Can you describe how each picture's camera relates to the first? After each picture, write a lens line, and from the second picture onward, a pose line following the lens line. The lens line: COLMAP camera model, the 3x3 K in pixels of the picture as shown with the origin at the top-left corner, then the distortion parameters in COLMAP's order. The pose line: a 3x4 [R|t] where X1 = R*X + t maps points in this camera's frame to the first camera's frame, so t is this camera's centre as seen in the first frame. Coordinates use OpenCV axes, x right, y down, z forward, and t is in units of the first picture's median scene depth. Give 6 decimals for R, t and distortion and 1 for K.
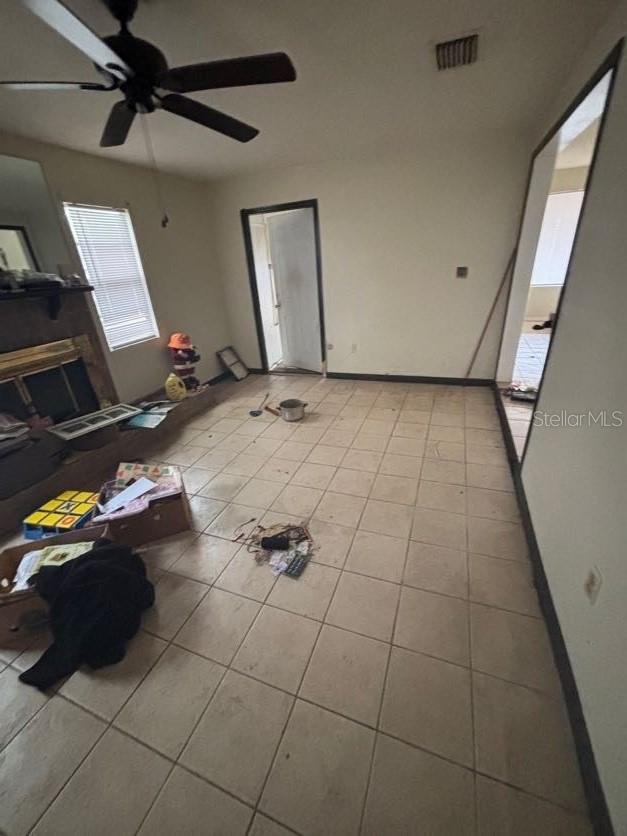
lens RADIAL K [[339.6, 0, 317.1], [0, 339.6, 418.6], [0, 0, 1]] dist [0.001050, 0.001114]
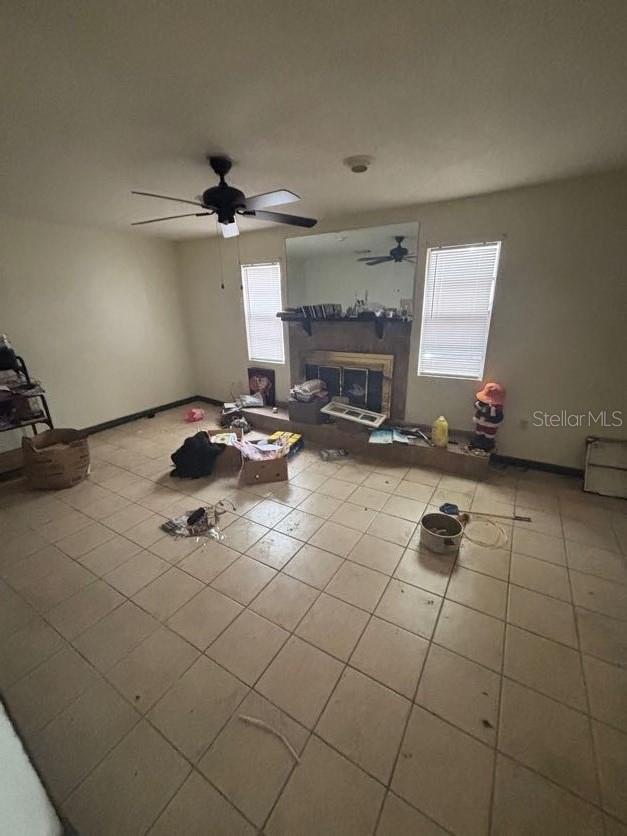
lens RADIAL K [[339.6, 0, 316.8], [0, 339.6, 419.9], [0, 0, 1]] dist [0.001050, 0.001114]
pose [[-0.186055, 0.386159, -0.903474, 0.587264], [-0.386517, 0.816625, 0.428635, -0.485011], [0.903321, 0.428957, -0.002680, 0.868676]]
